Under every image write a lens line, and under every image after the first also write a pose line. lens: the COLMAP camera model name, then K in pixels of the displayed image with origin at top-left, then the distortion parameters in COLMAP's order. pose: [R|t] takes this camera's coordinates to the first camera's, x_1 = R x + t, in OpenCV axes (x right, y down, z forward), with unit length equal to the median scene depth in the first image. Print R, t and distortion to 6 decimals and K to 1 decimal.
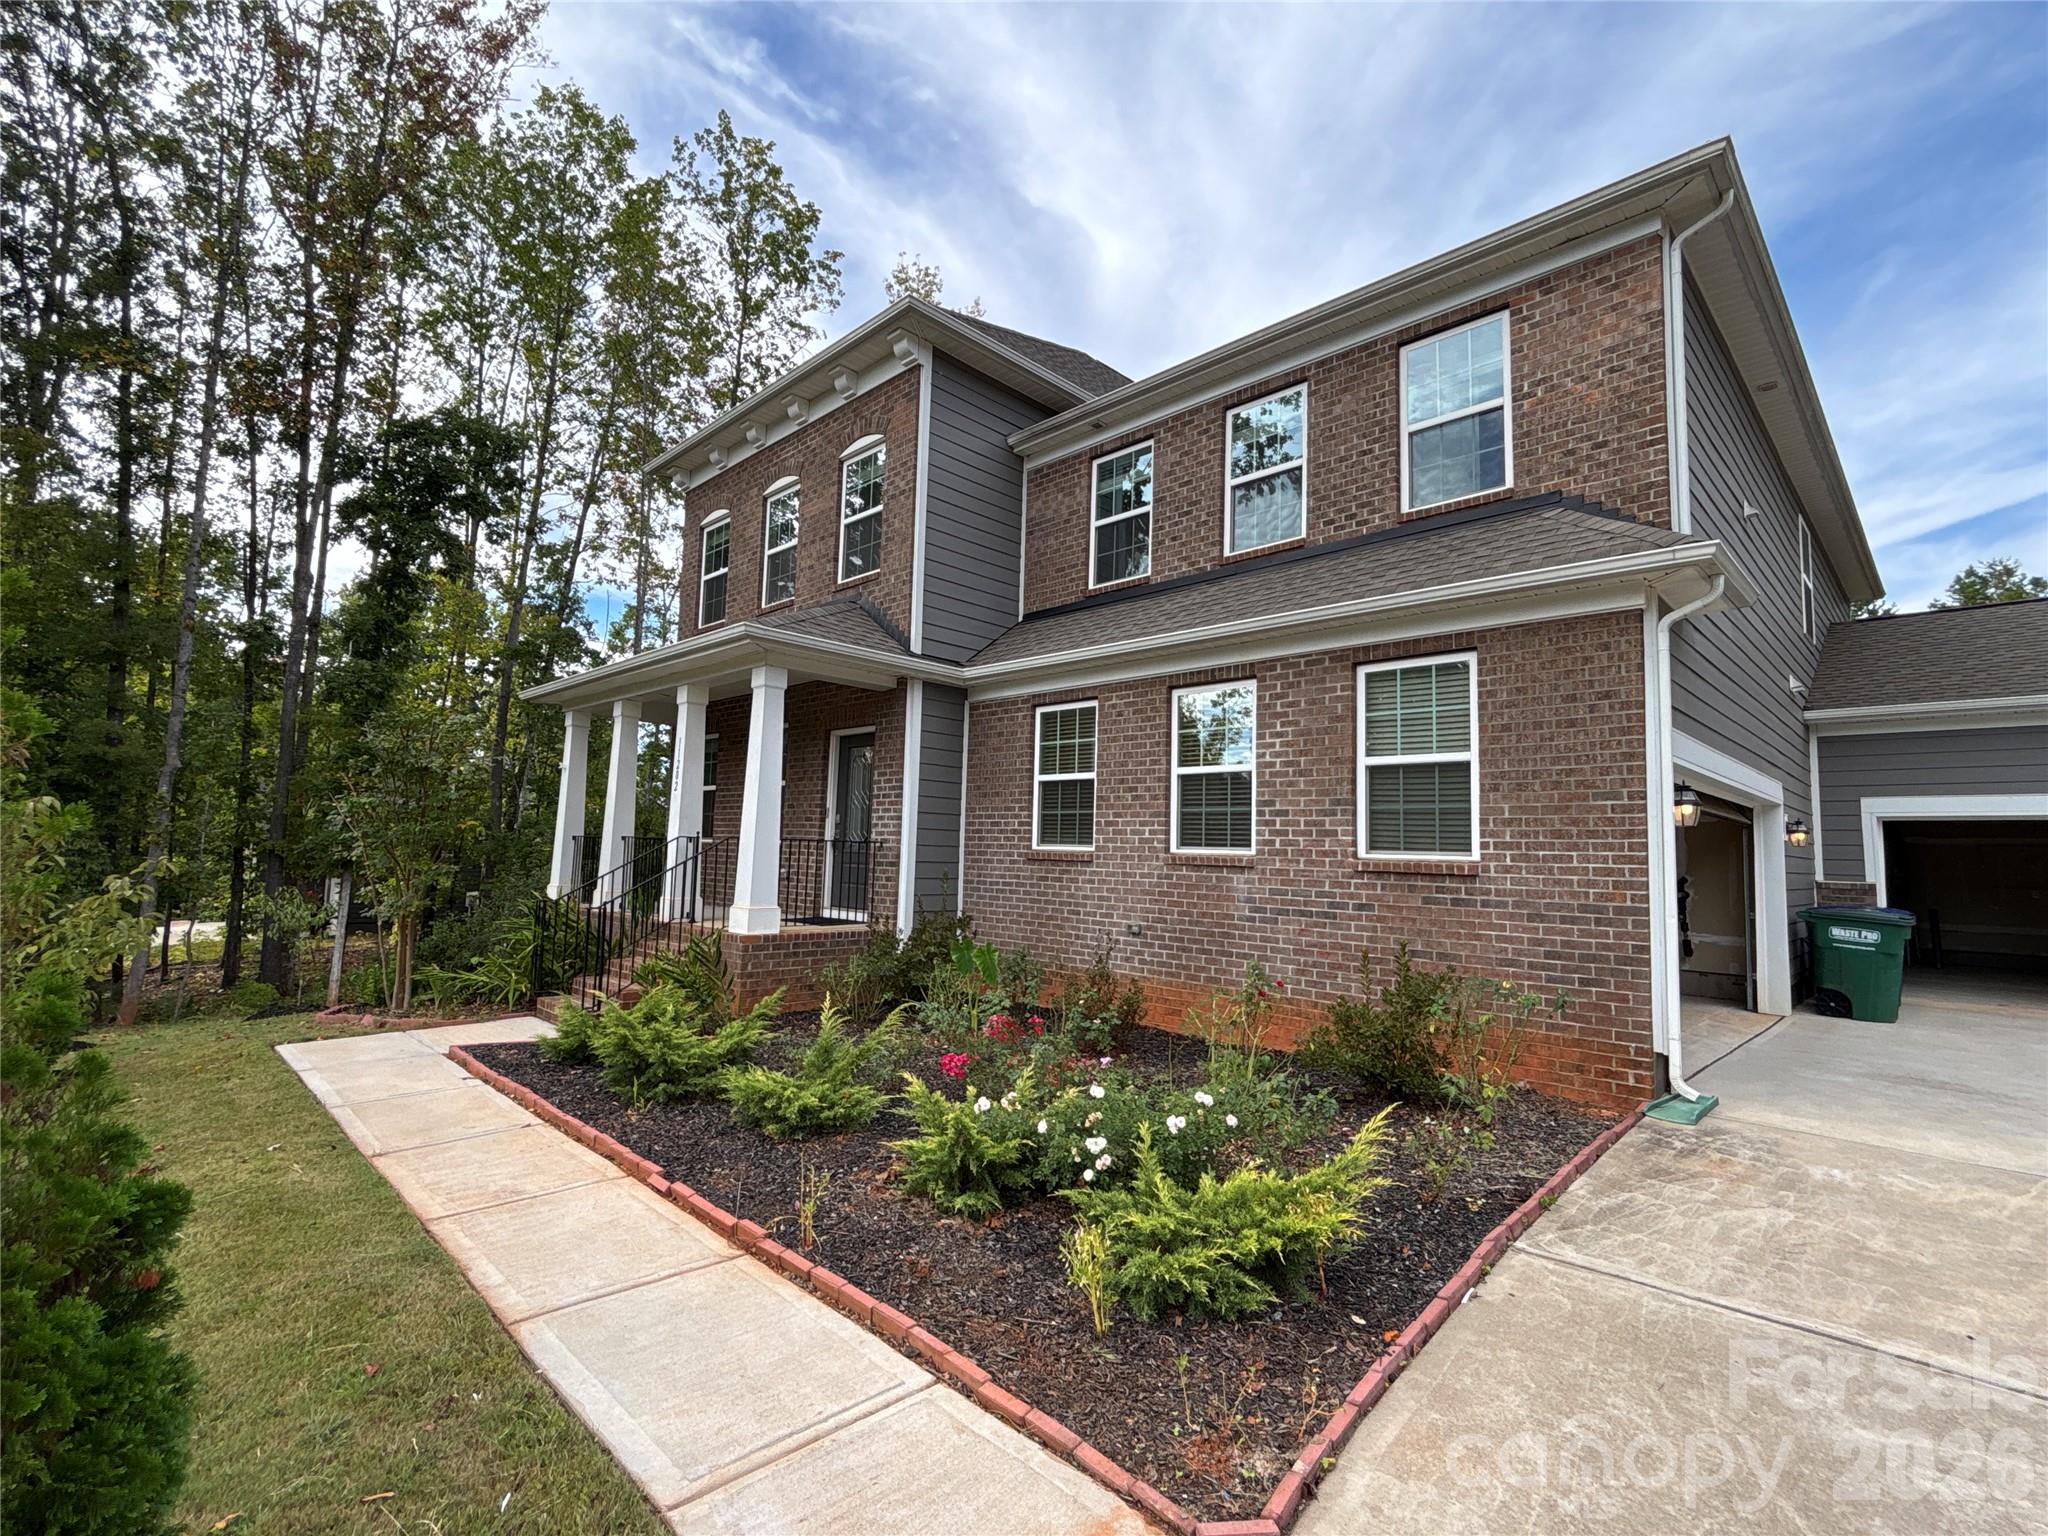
lens RADIAL K [[925.8, 0, 1027.8], [0, 925.8, 781.0], [0, 0, 1]] dist [0.002463, -0.000410]
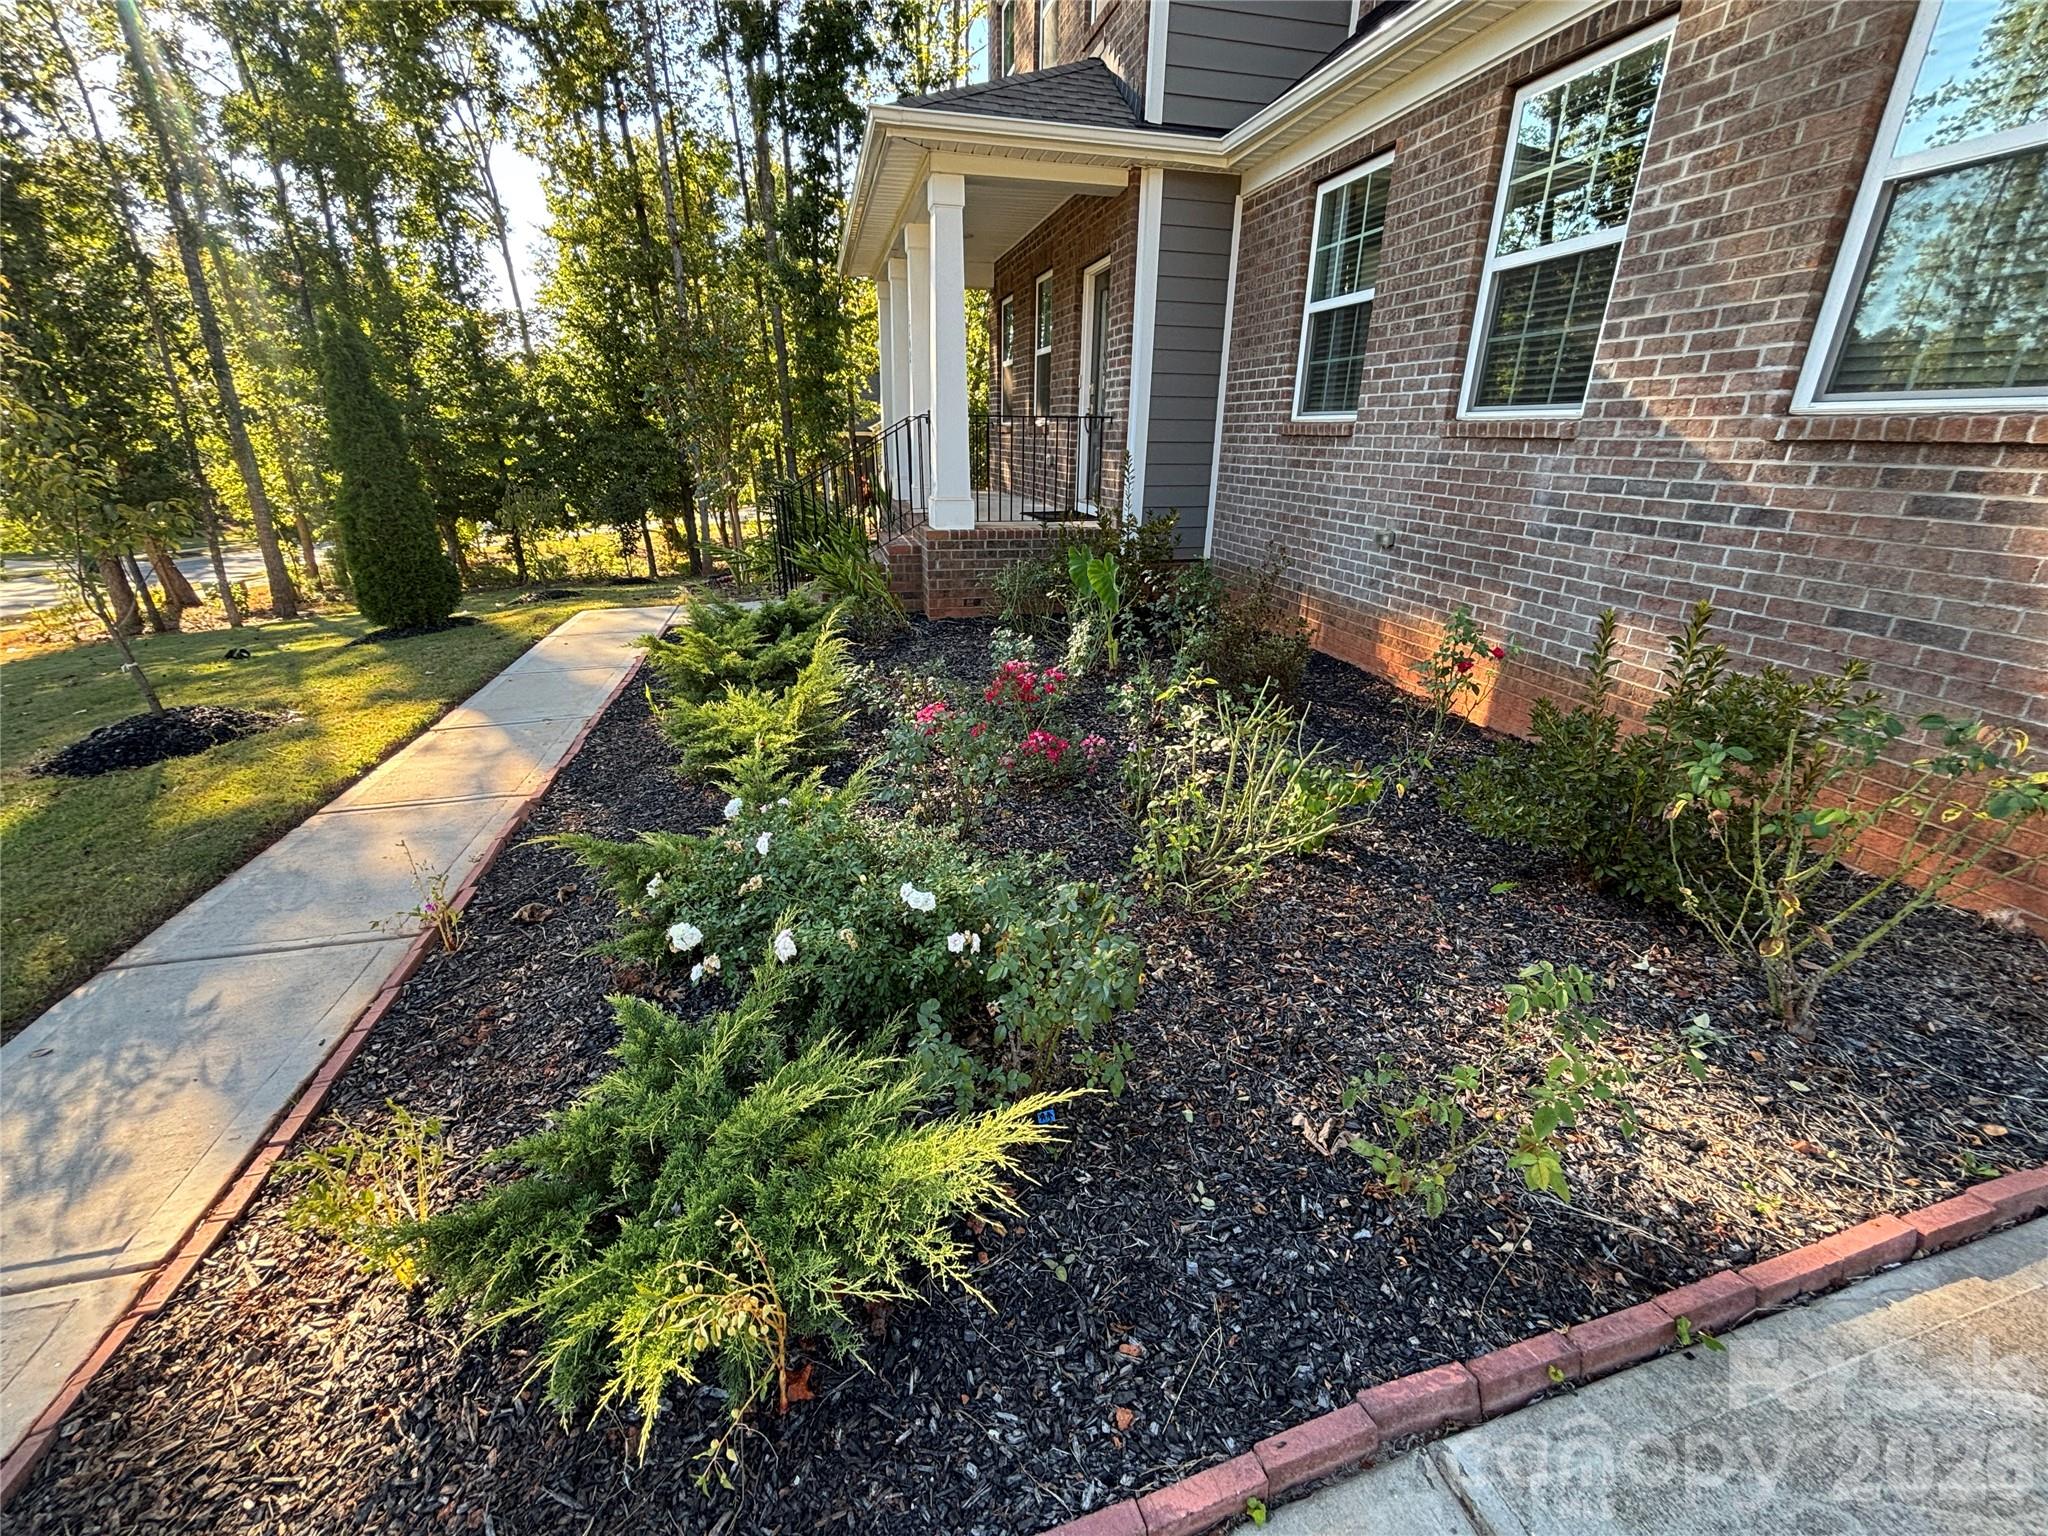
lens RADIAL K [[833.6, 0, 1021.8], [0, 833.6, 771.6], [0, 0, 1]] dist [-0.001849, 0.000373]
pose [[0.860293, 0.172694, -0.479659, 0.208304], [0.054802, 0.904097, 0.423798, 0.038258], [0.506846, -0.390877, 0.768325, 0.320840]]
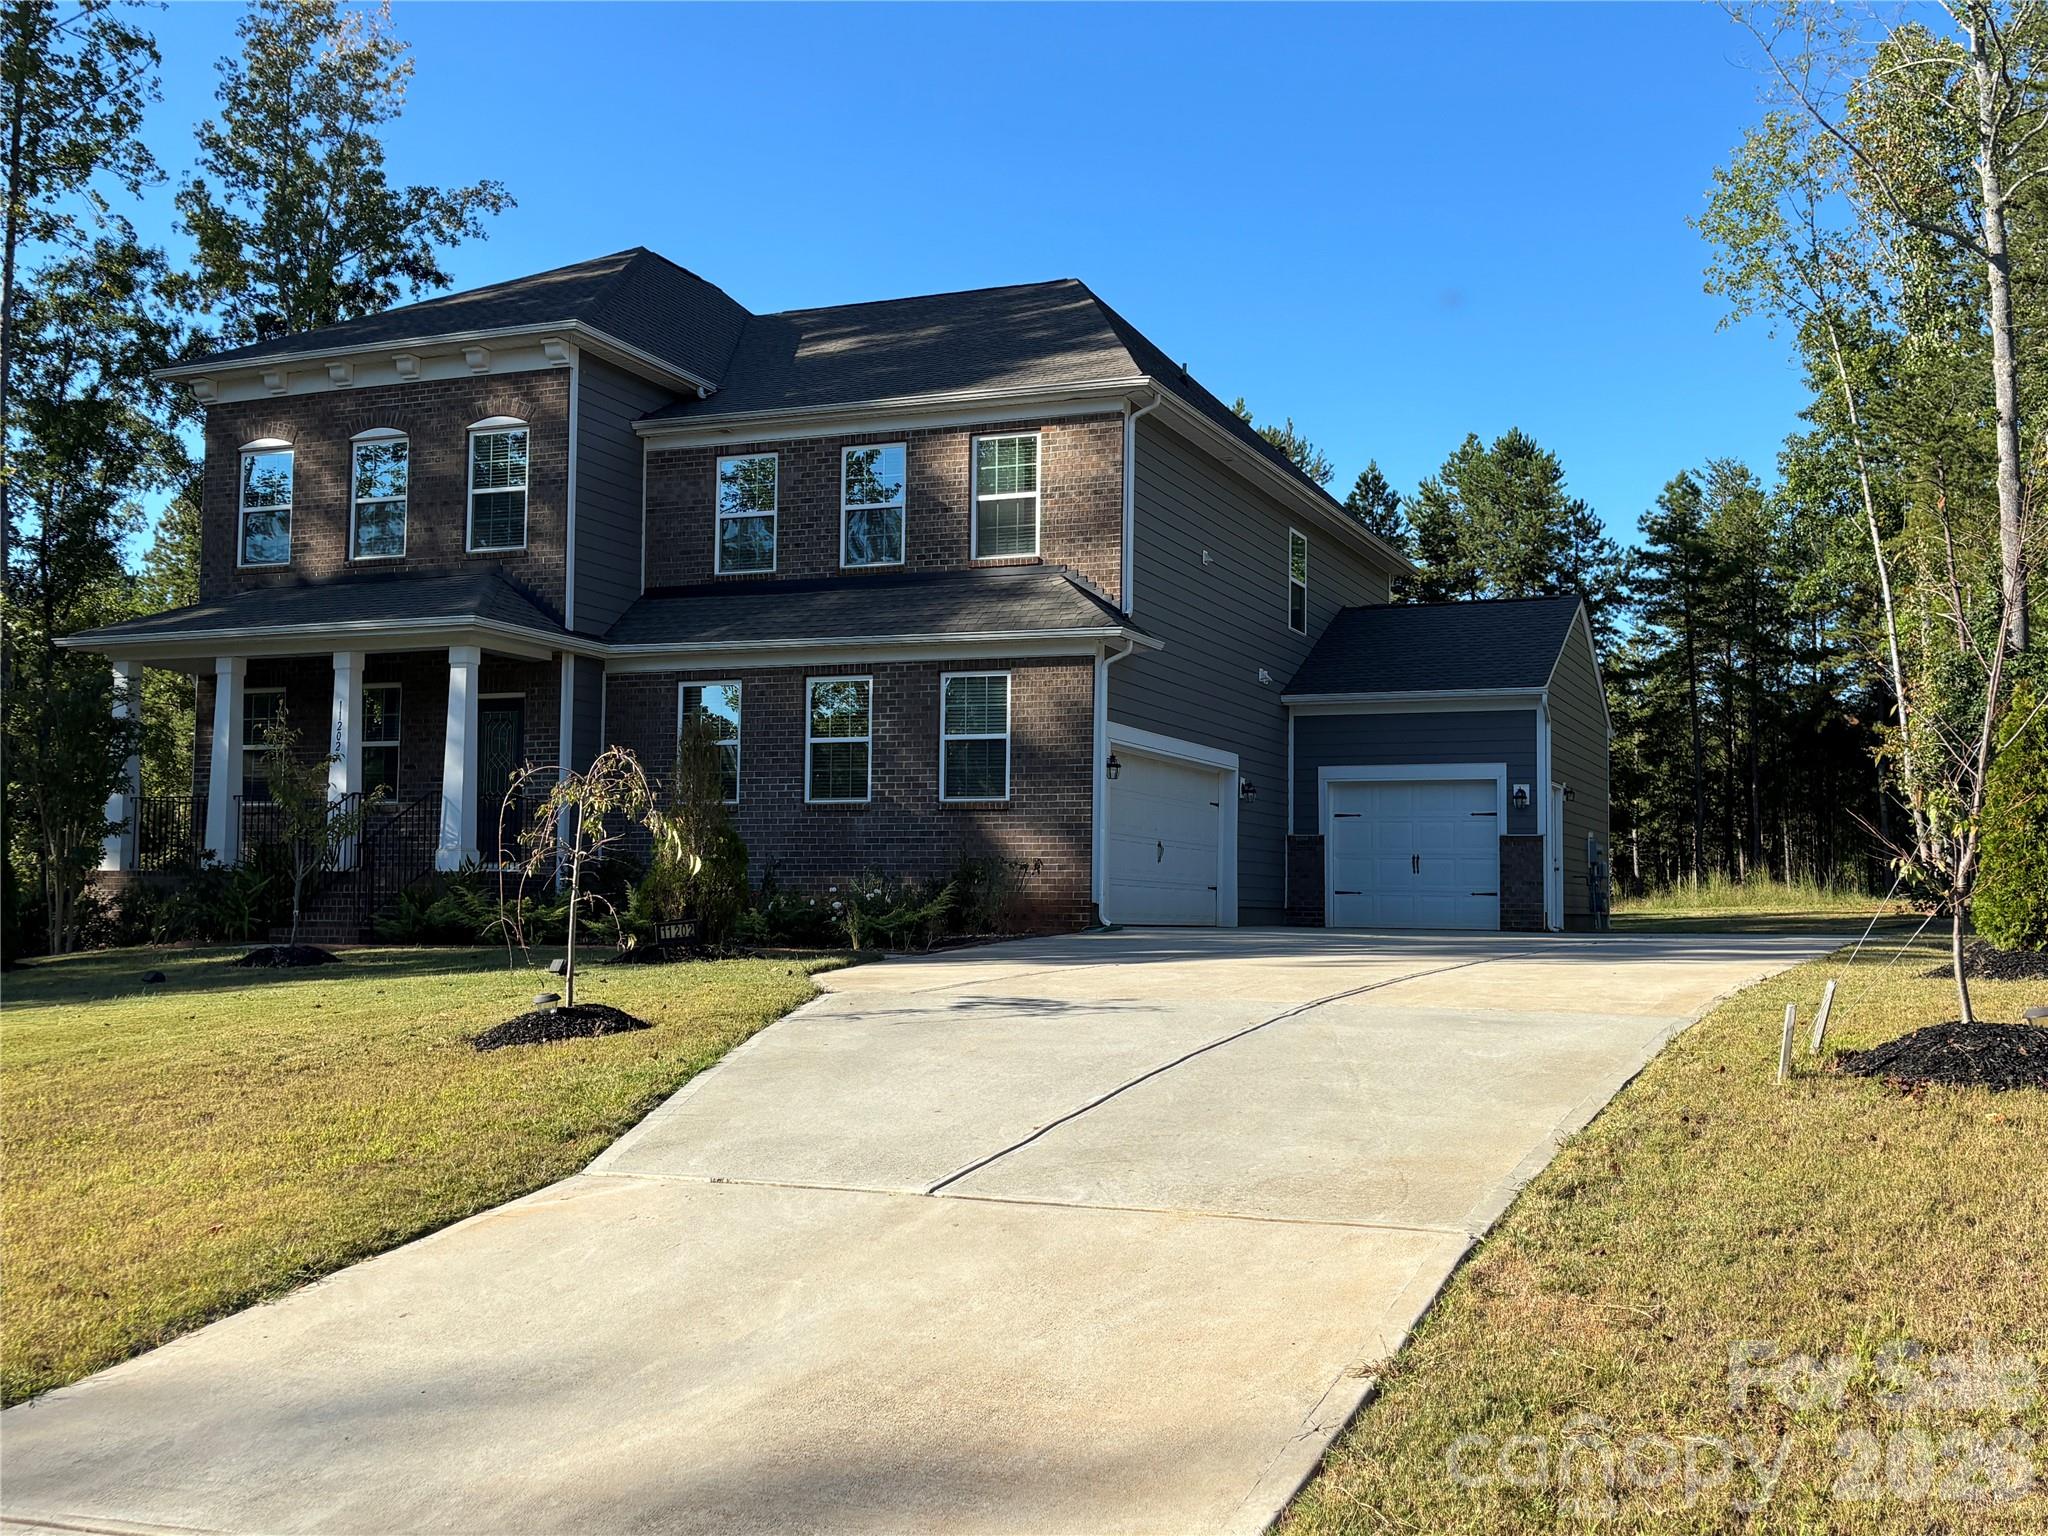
lens RADIAL K [[2146.6, 0, 1029.2], [0, 2146.6, 777.6], [0, 0, 1]] dist [0.018816, 0.000000]
pose [[0.922738, 0.007366, 0.385358, -0.709712], [-0.015363, 0.999726, 0.017678, -0.016636], [-0.385122, -0.022232, 0.922598, -1.889985]]
